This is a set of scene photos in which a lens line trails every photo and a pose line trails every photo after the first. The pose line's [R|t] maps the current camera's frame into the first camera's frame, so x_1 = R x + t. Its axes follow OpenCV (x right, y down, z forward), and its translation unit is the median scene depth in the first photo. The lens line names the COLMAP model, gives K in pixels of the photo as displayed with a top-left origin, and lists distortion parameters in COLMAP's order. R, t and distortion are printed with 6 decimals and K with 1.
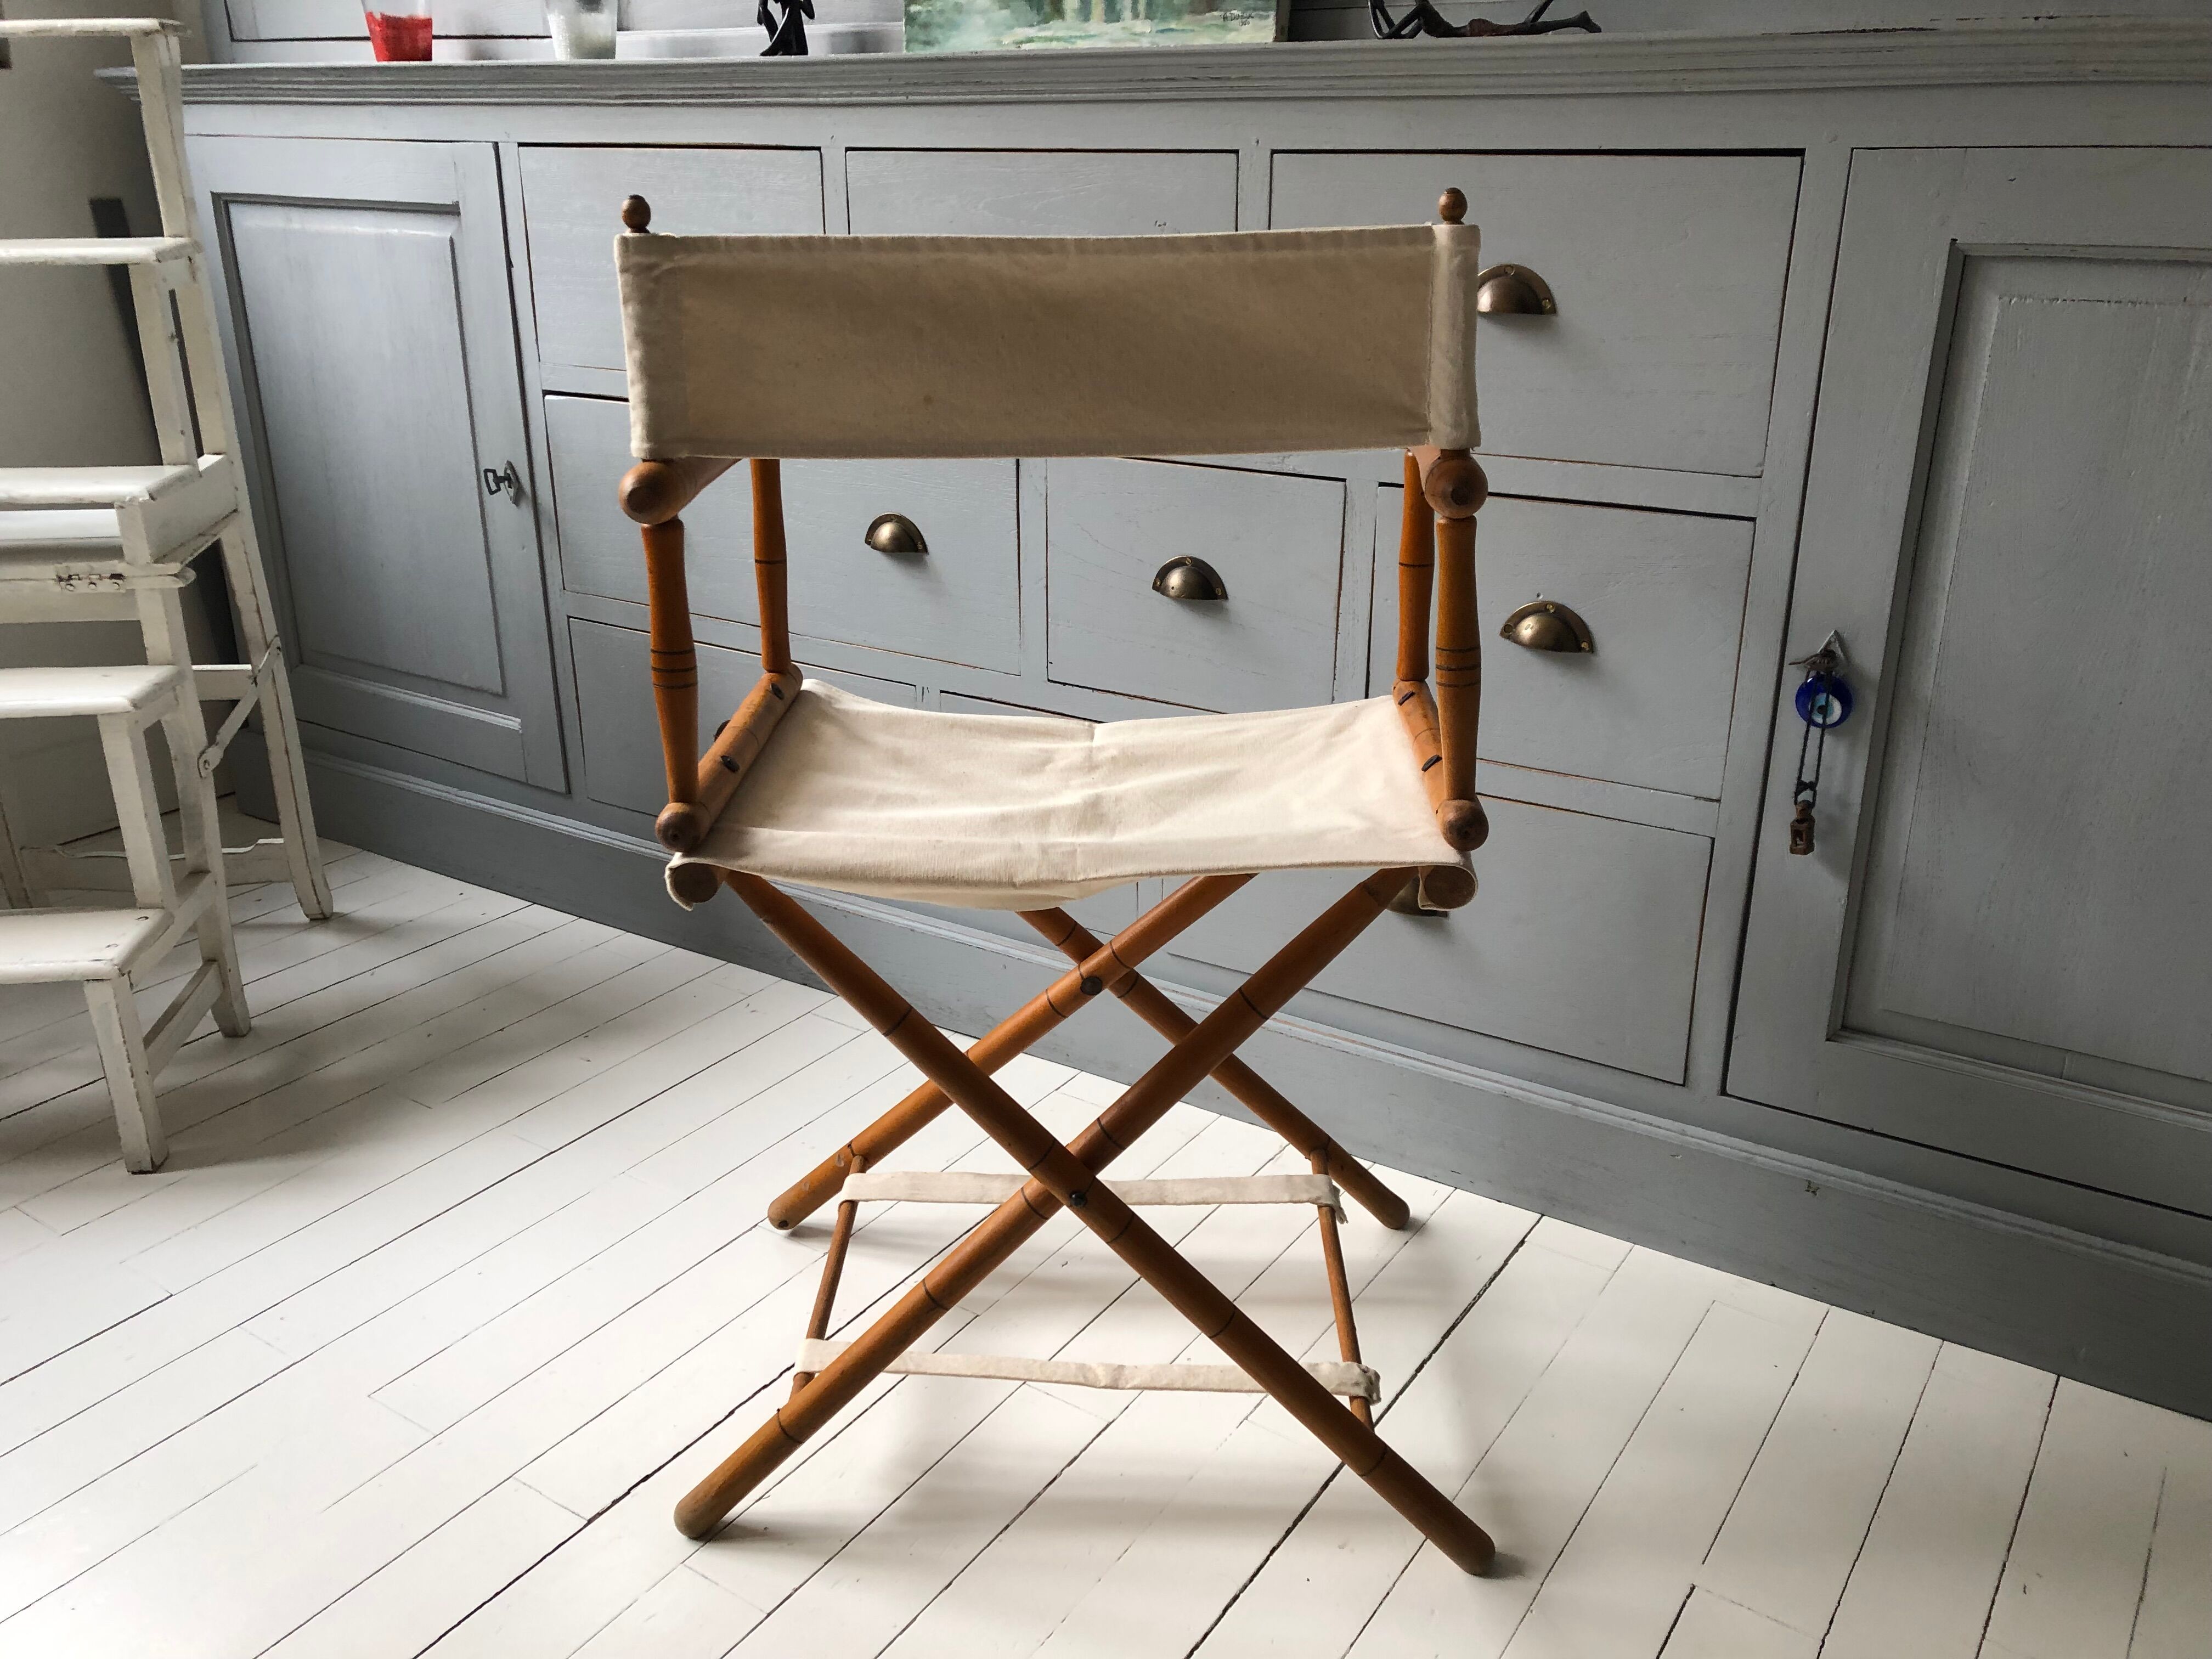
lens RADIAL K [[1808.5, 0, 1108.1], [0, 1808.5, 820.0], [0, 0, 1]] dist [0.014497, -0.008375]
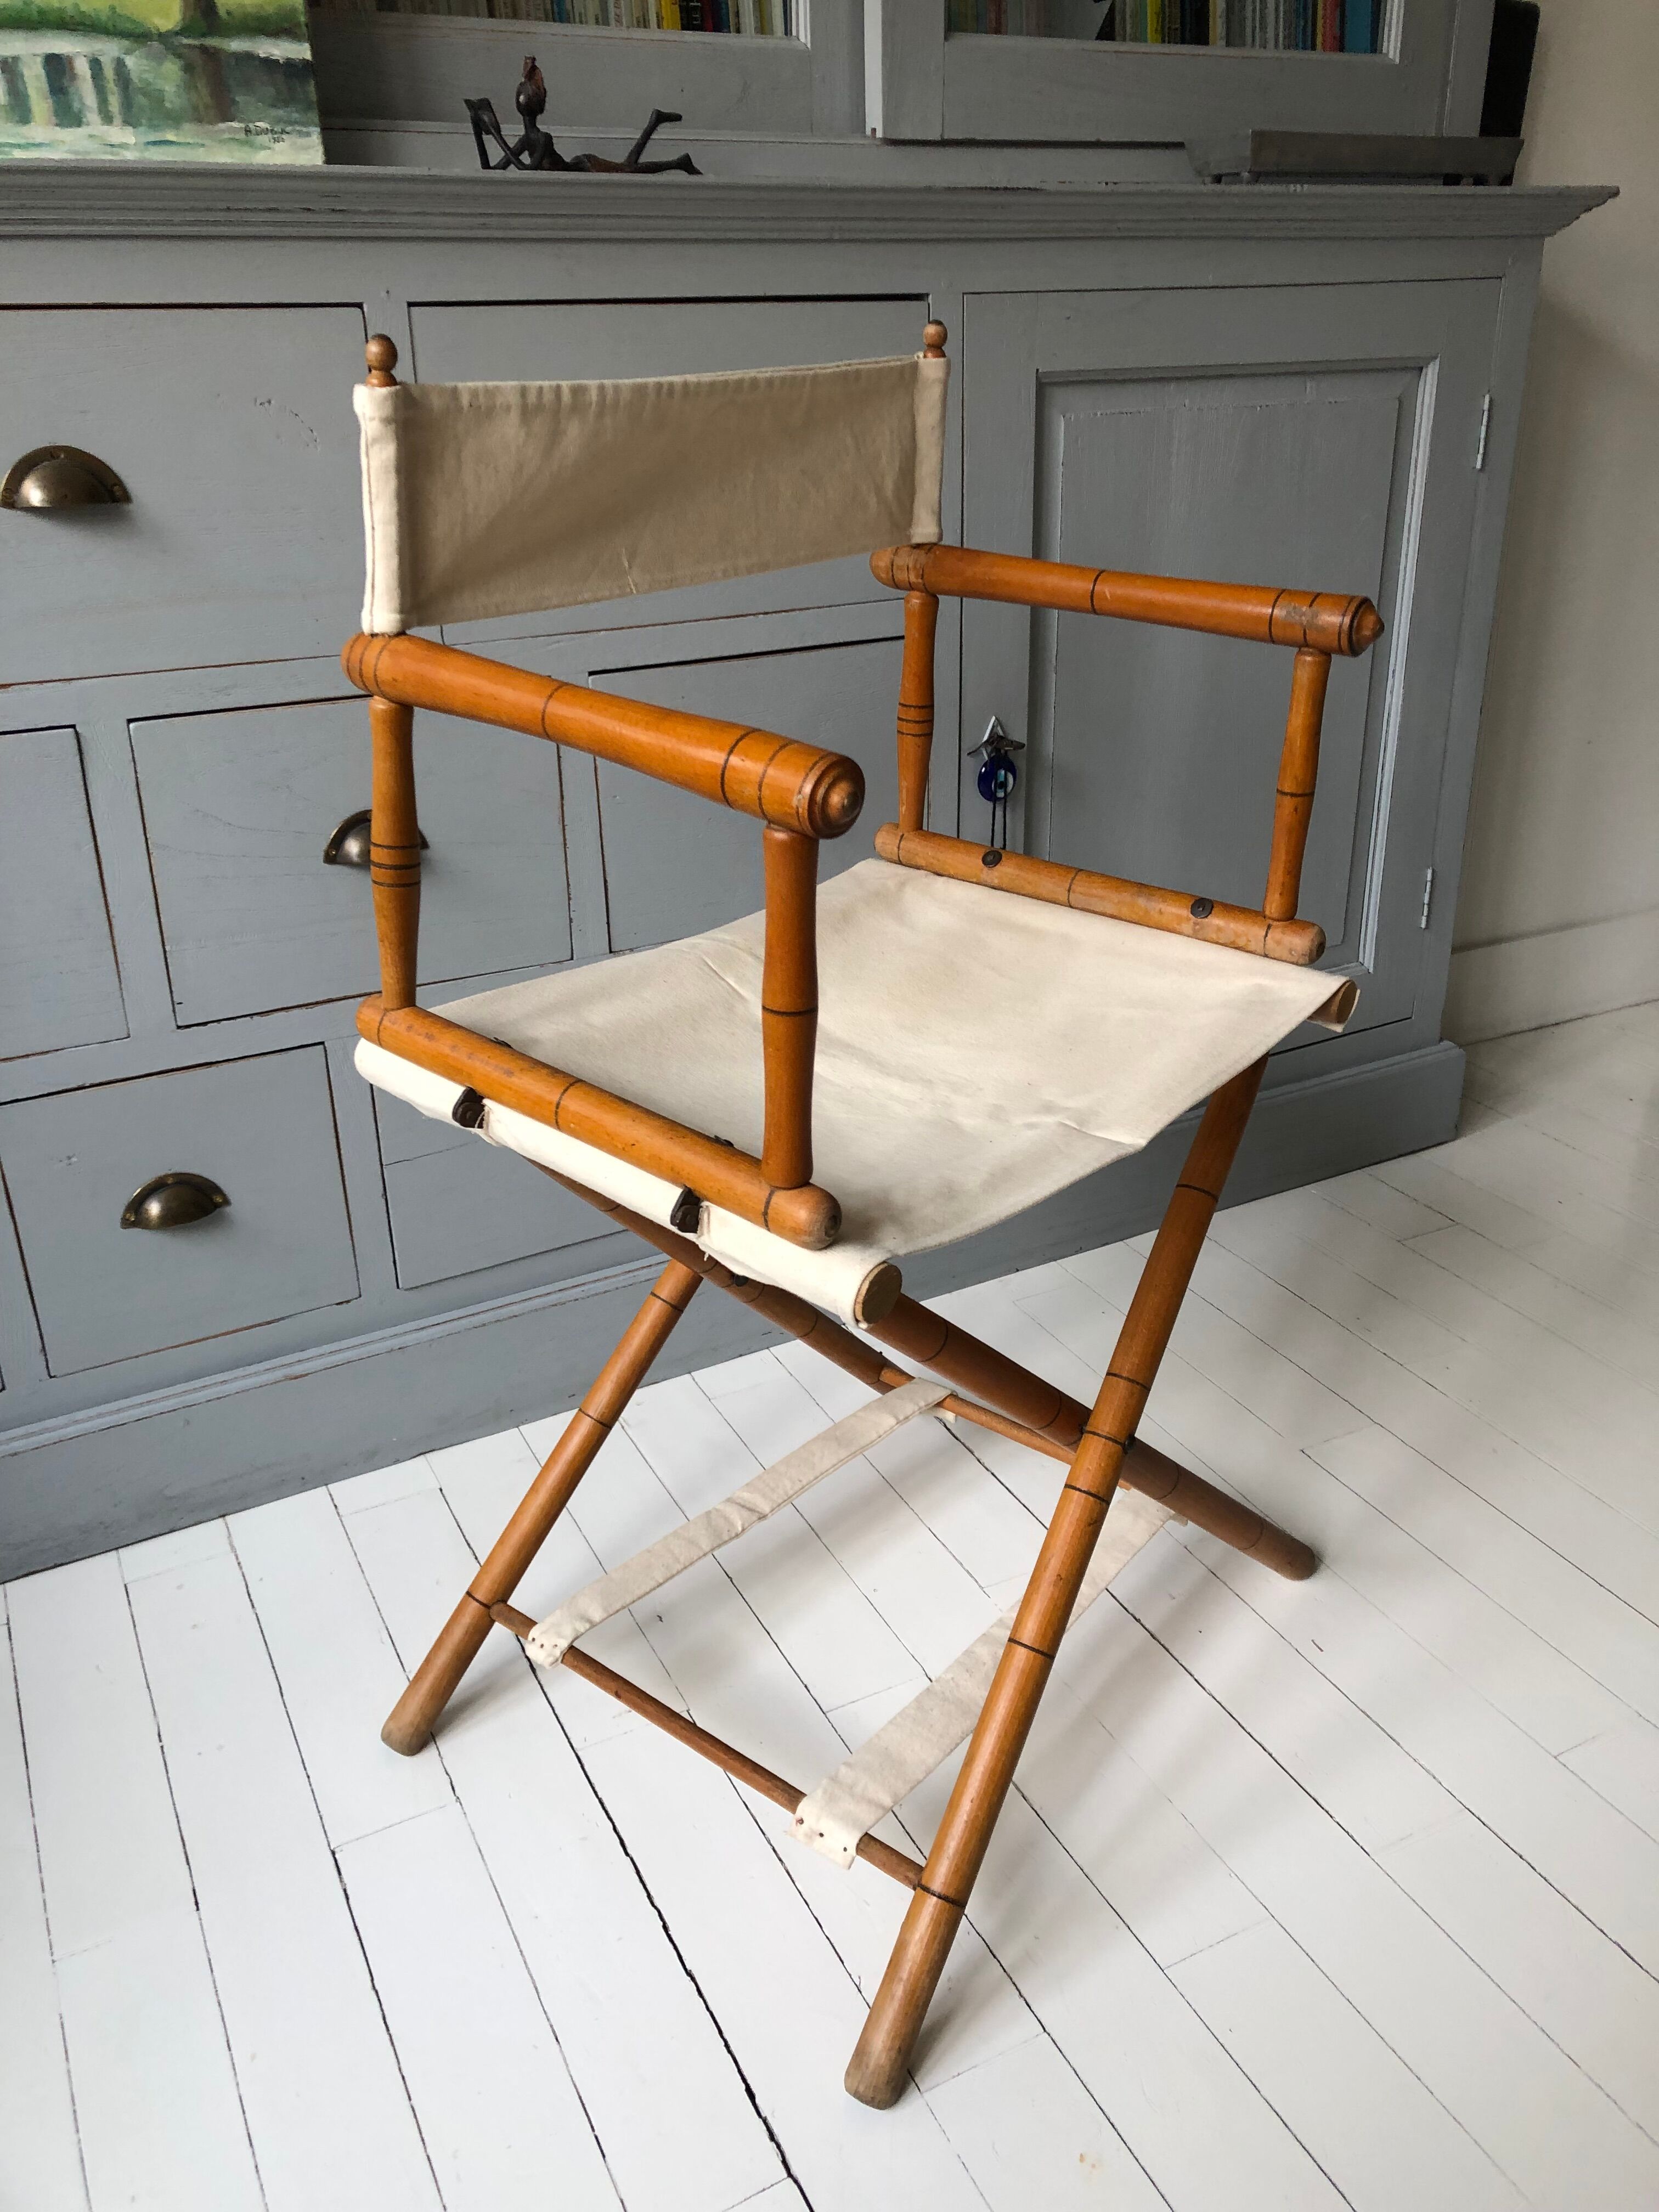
lens RADIAL K [[1808.5, 0, 861.0], [0, 1808.5, 1092.7], [0, 0, 1]] dist [0.014497, -0.008375]
pose [[0.473716, -0.356736, 0.805191, -0.593122], [0.321182, 0.921296, 0.219215, -0.145825], [-0.820021, 0.154767, 0.551010, 0.412373]]
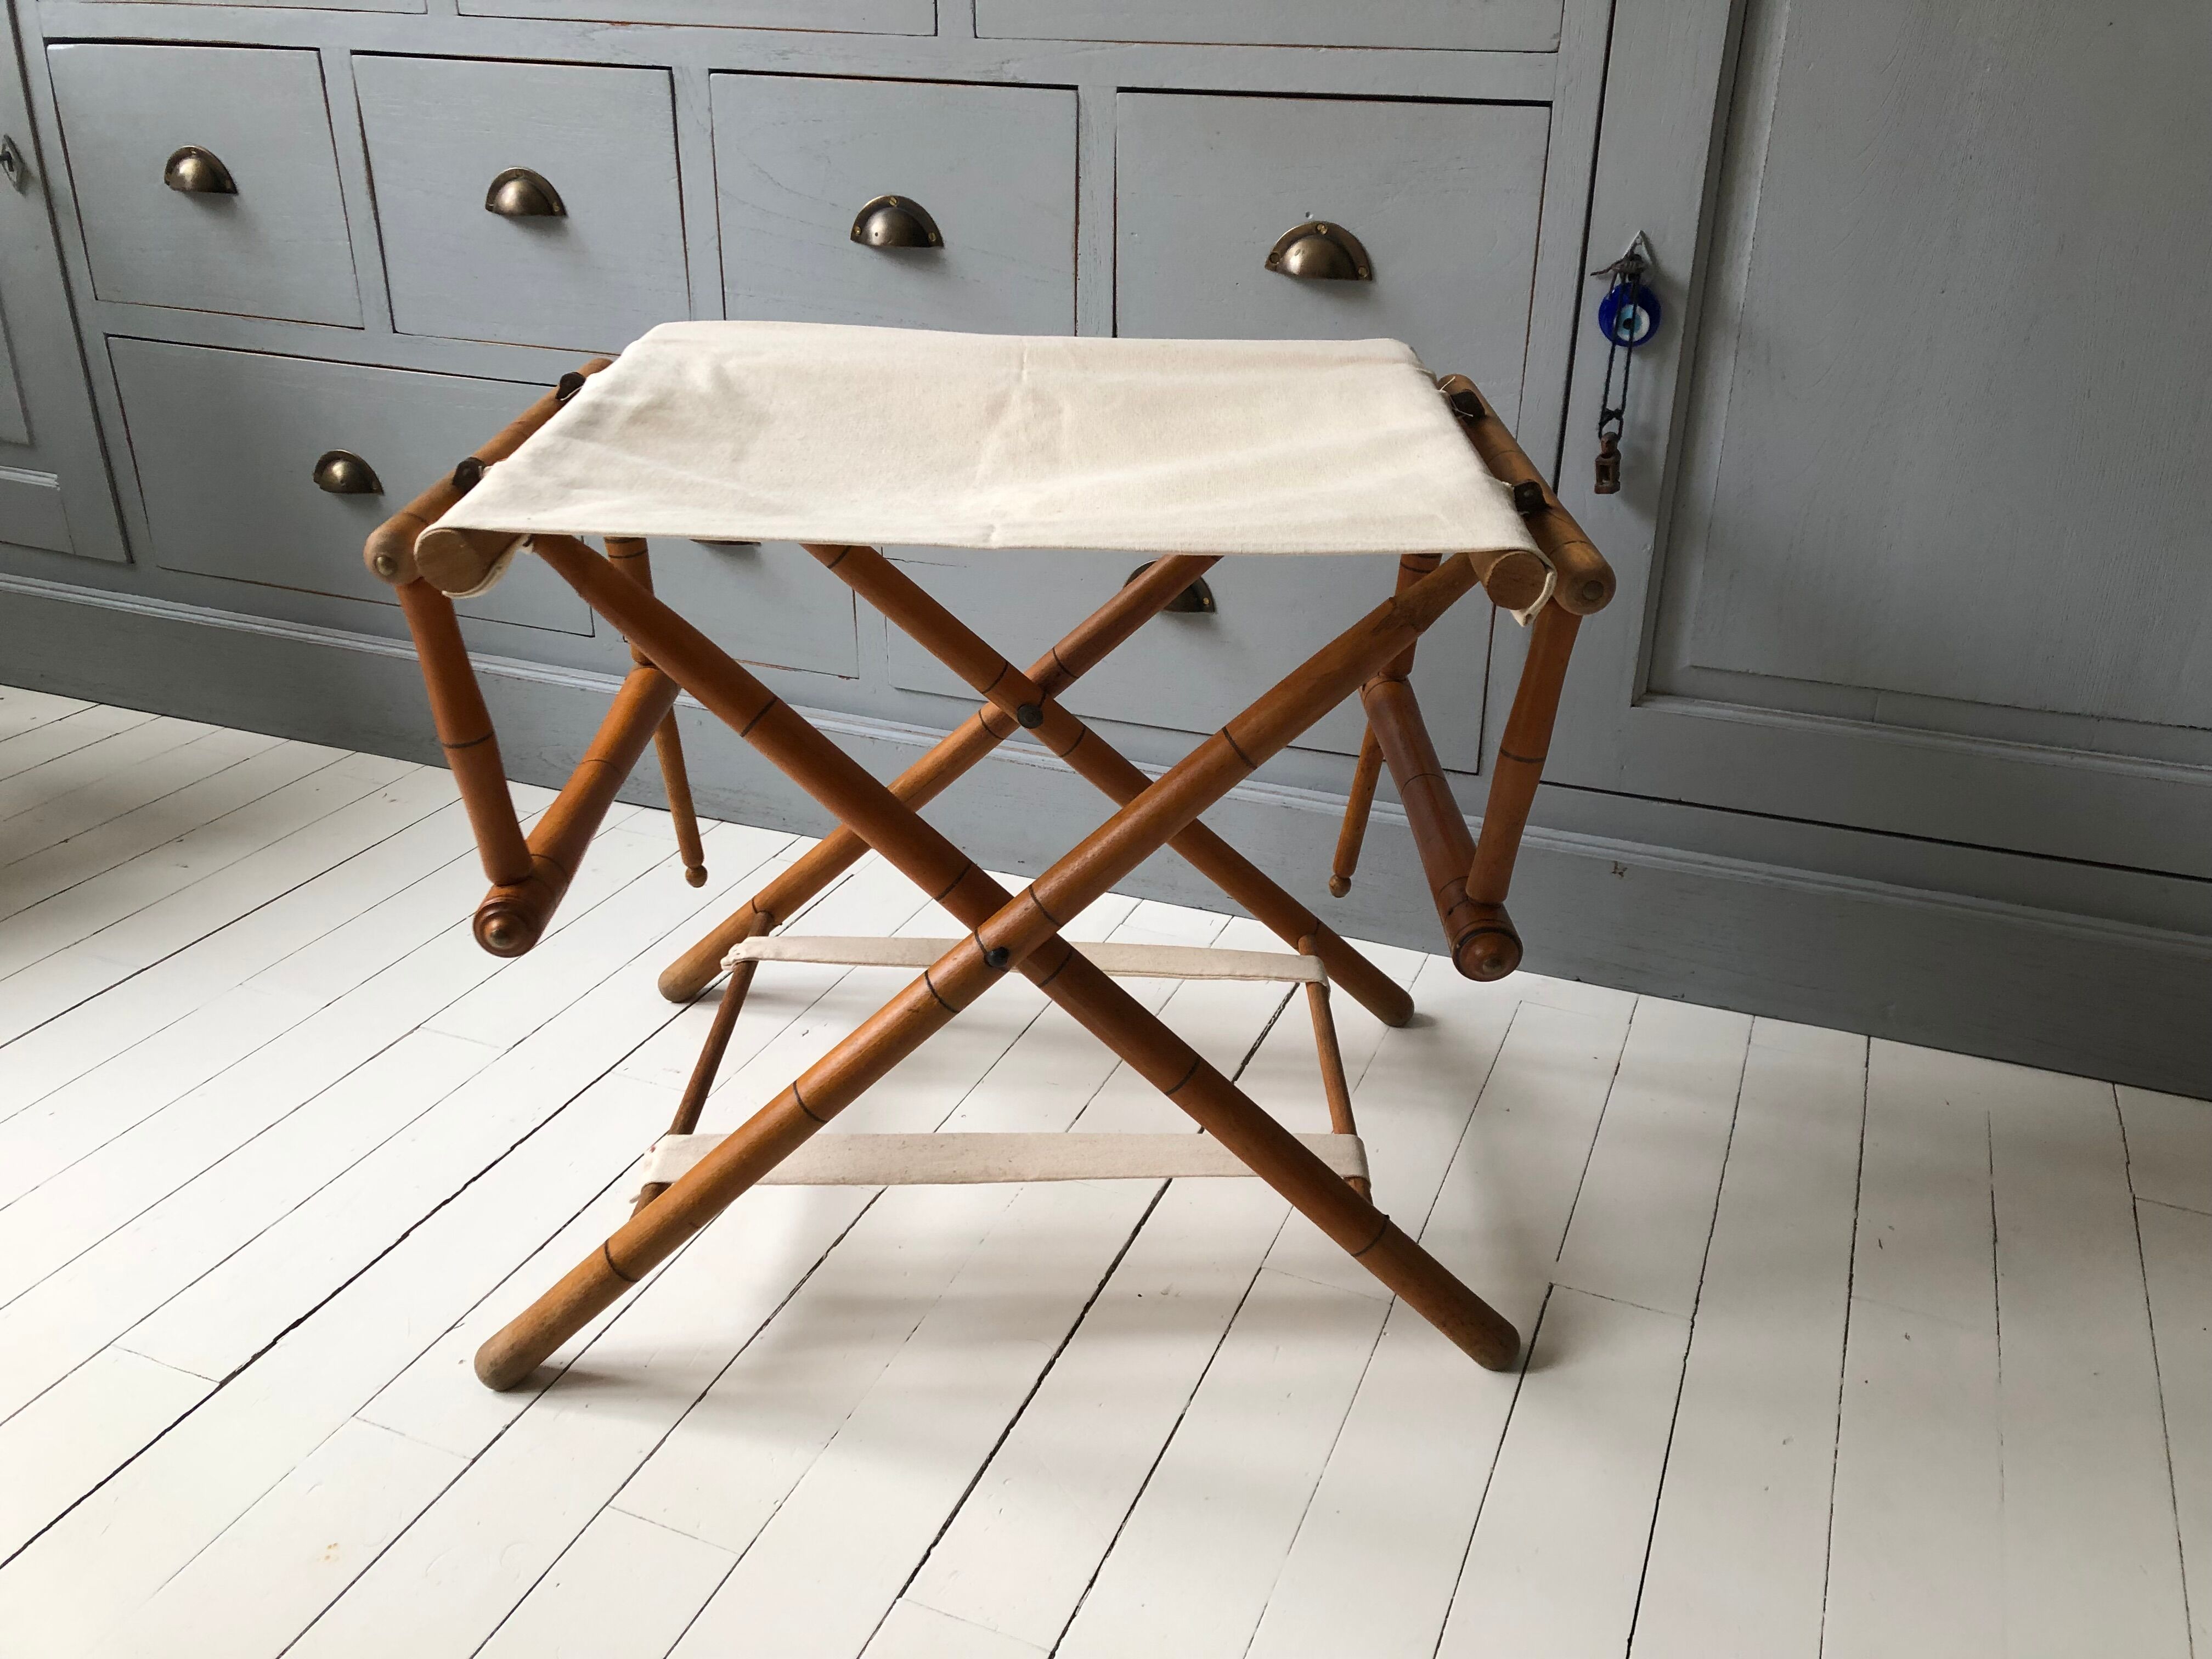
lens RADIAL K [[1808.5, 0, 1148.0], [0, 1808.5, 820.4], [0, 0, 1]] dist [0.014497, -0.008375]
pose [[0.977868, -0.070964, 0.196820, -0.027232], [0.055937, 0.995152, 0.080892, 0.086884], [-0.201606, -0.068092, 0.977097, 0.142335]]
